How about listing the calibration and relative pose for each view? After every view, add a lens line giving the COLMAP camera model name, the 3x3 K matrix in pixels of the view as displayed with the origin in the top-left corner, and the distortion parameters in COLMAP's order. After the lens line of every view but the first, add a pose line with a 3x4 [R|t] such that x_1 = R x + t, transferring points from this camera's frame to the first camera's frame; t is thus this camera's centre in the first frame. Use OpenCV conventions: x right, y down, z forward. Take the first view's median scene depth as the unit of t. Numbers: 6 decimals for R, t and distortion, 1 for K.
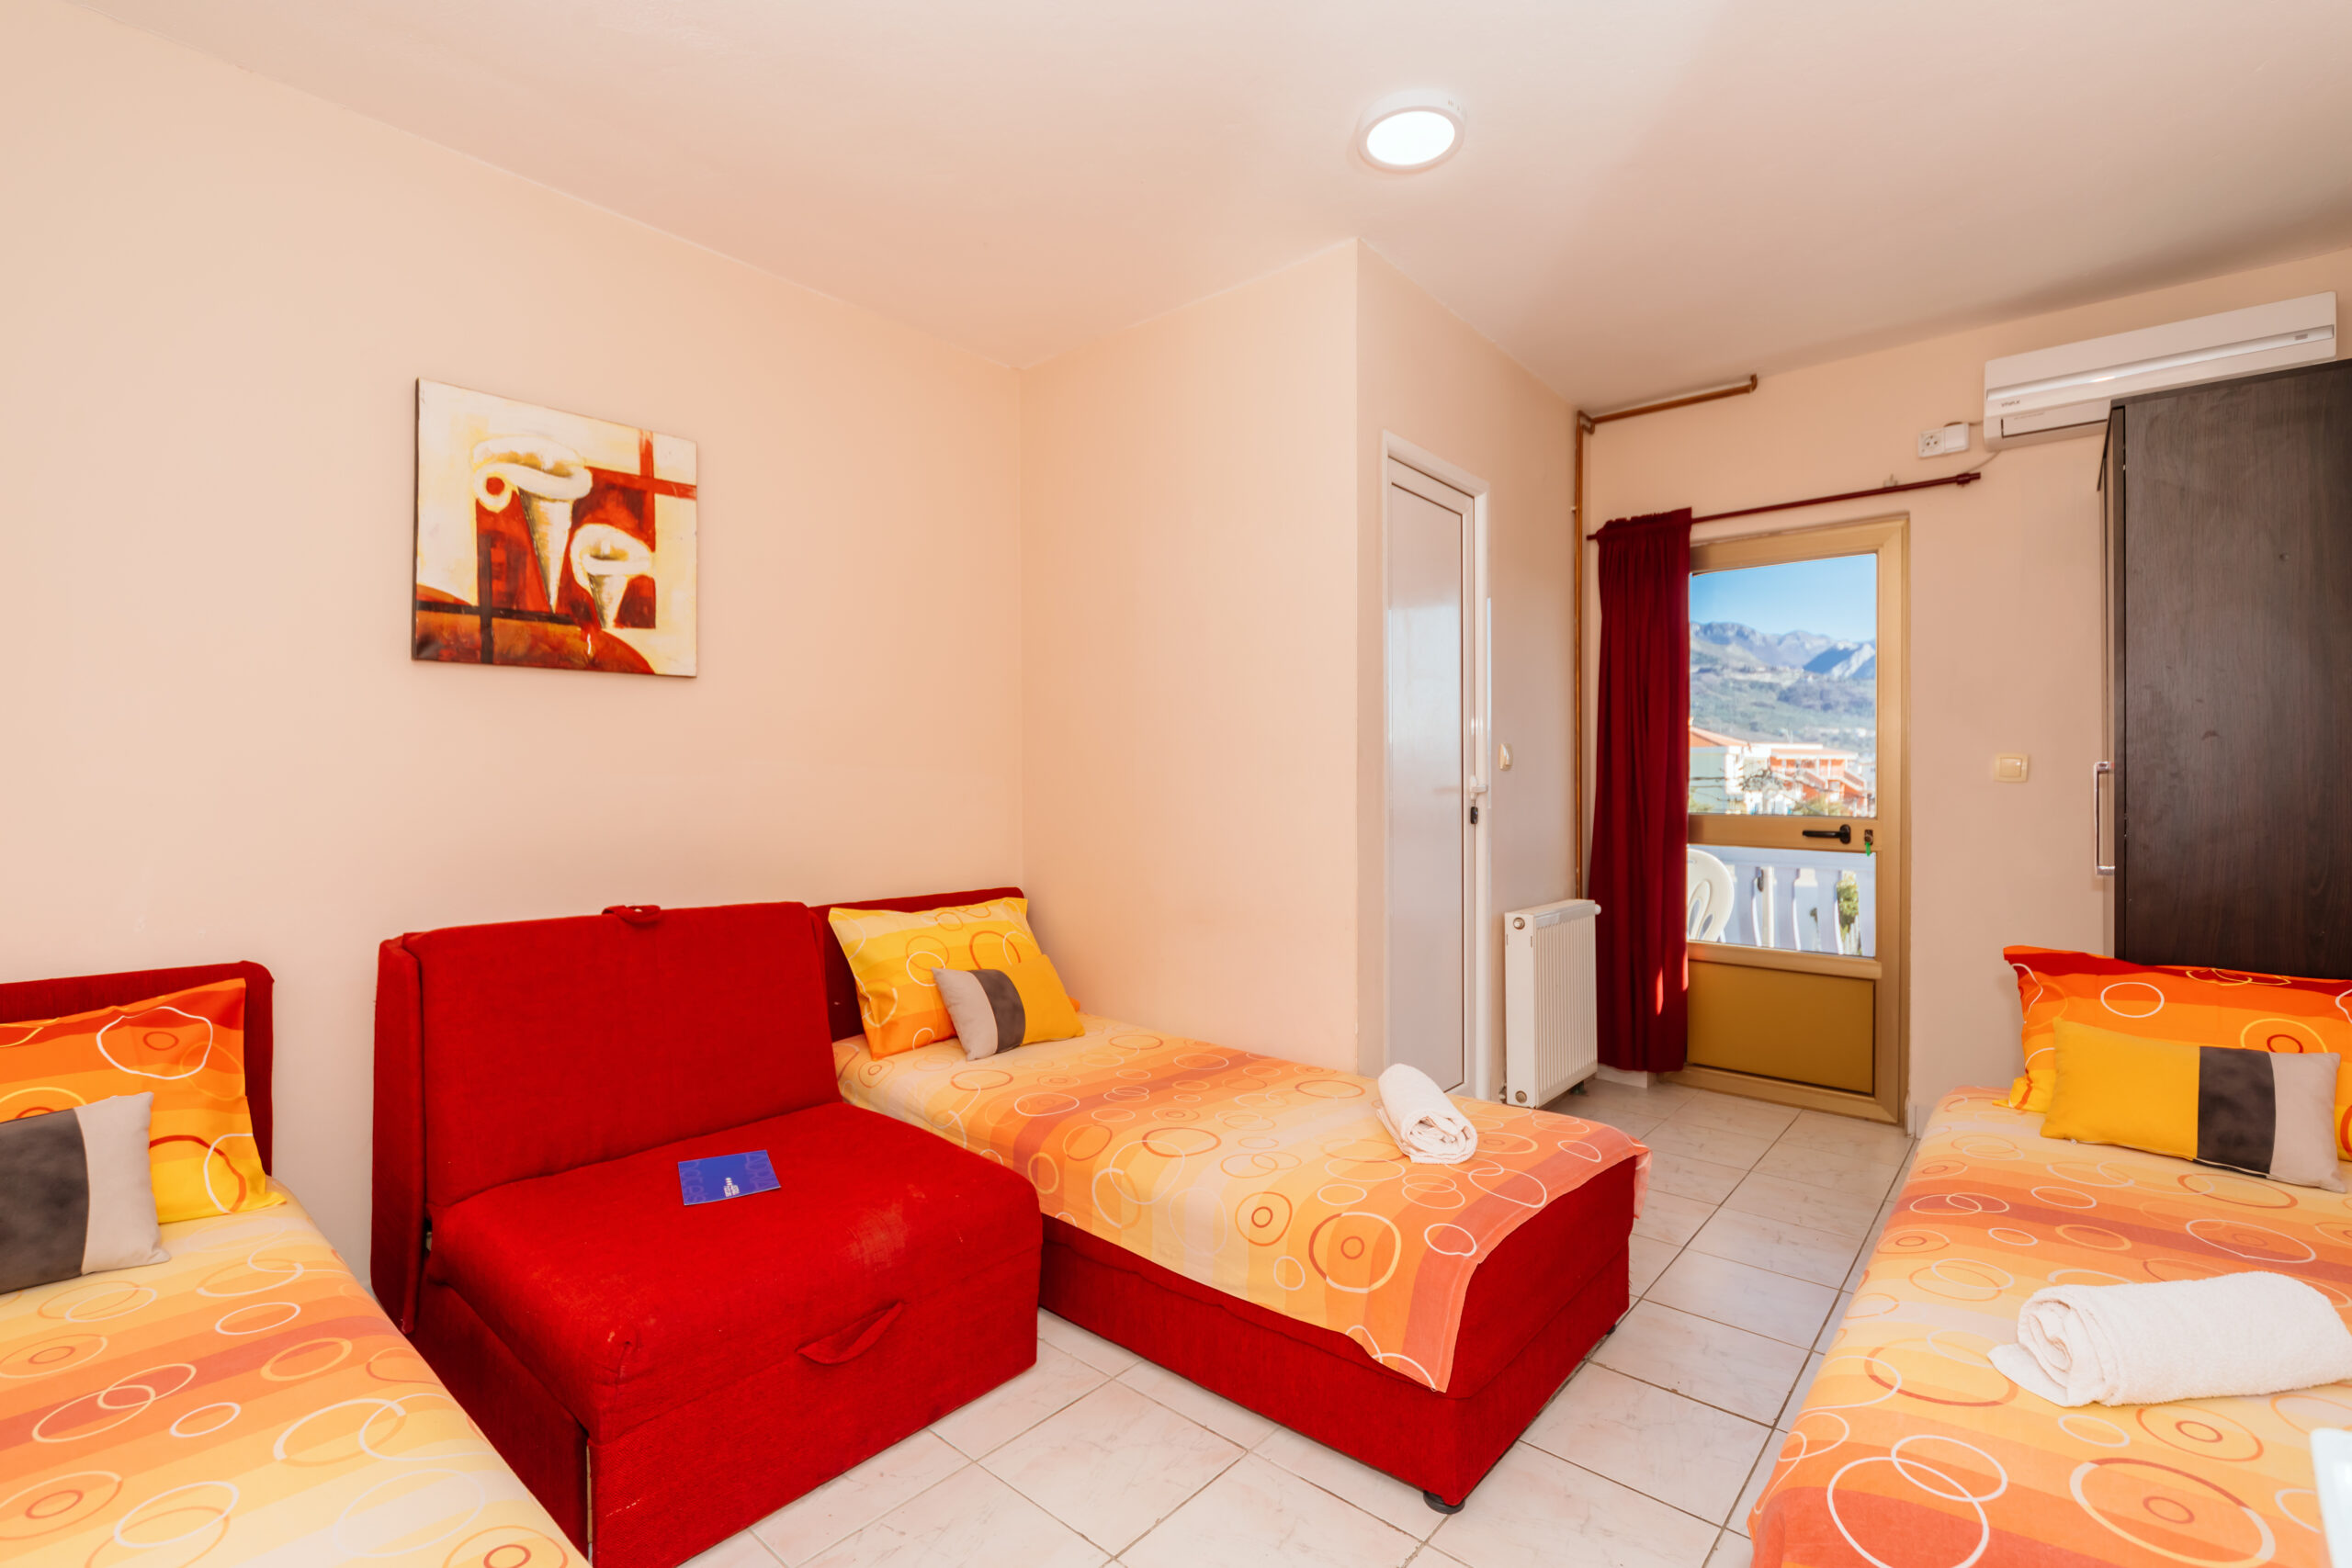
lens RADIAL K [[1010.4, 0, 1192.5], [0, 1010.4, 785.1], [0, 0, 1]] dist [-0.003419, -0.000538]
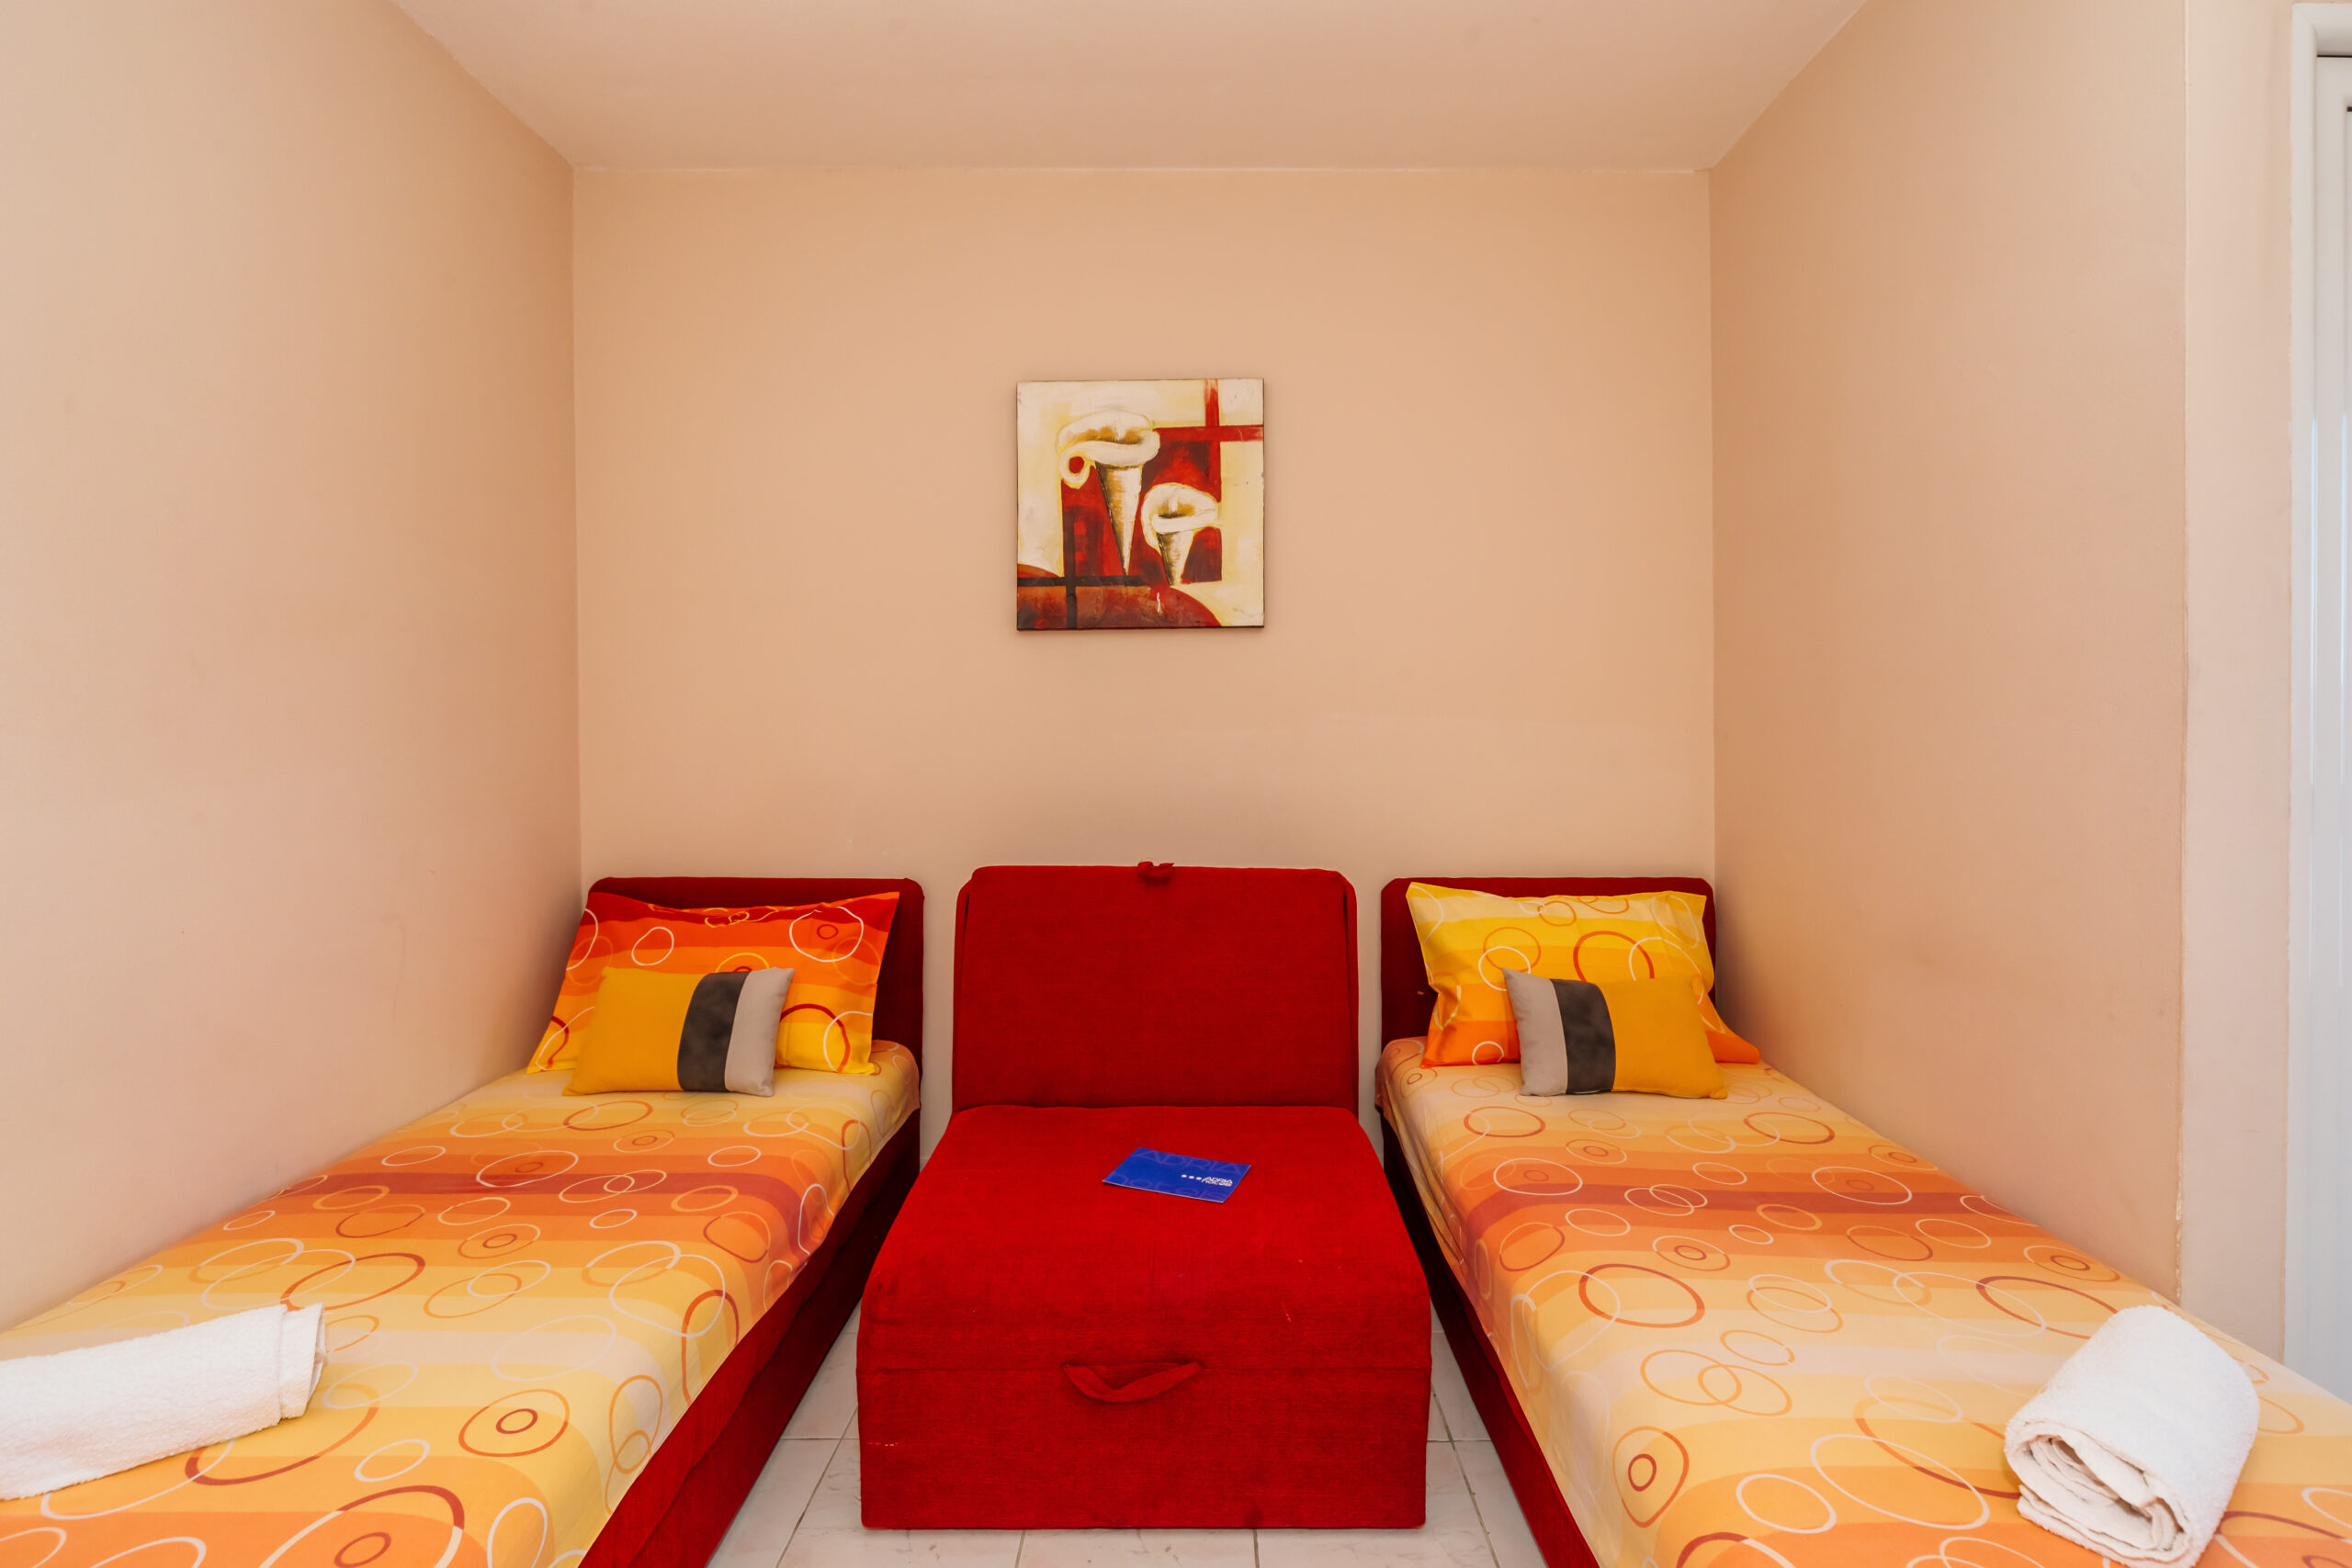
lens RADIAL K [[1104.1, 0, 1178.5], [0, 1104.1, 764.7], [0, 0, 1]] dist [-0.003997, -0.000056]
pose [[0.660400, 0.014073, -0.750782, 0.266623], [0.000008, 0.999824, 0.018748, 0.004483], [0.750914, -0.012387, 0.660284, 0.278774]]
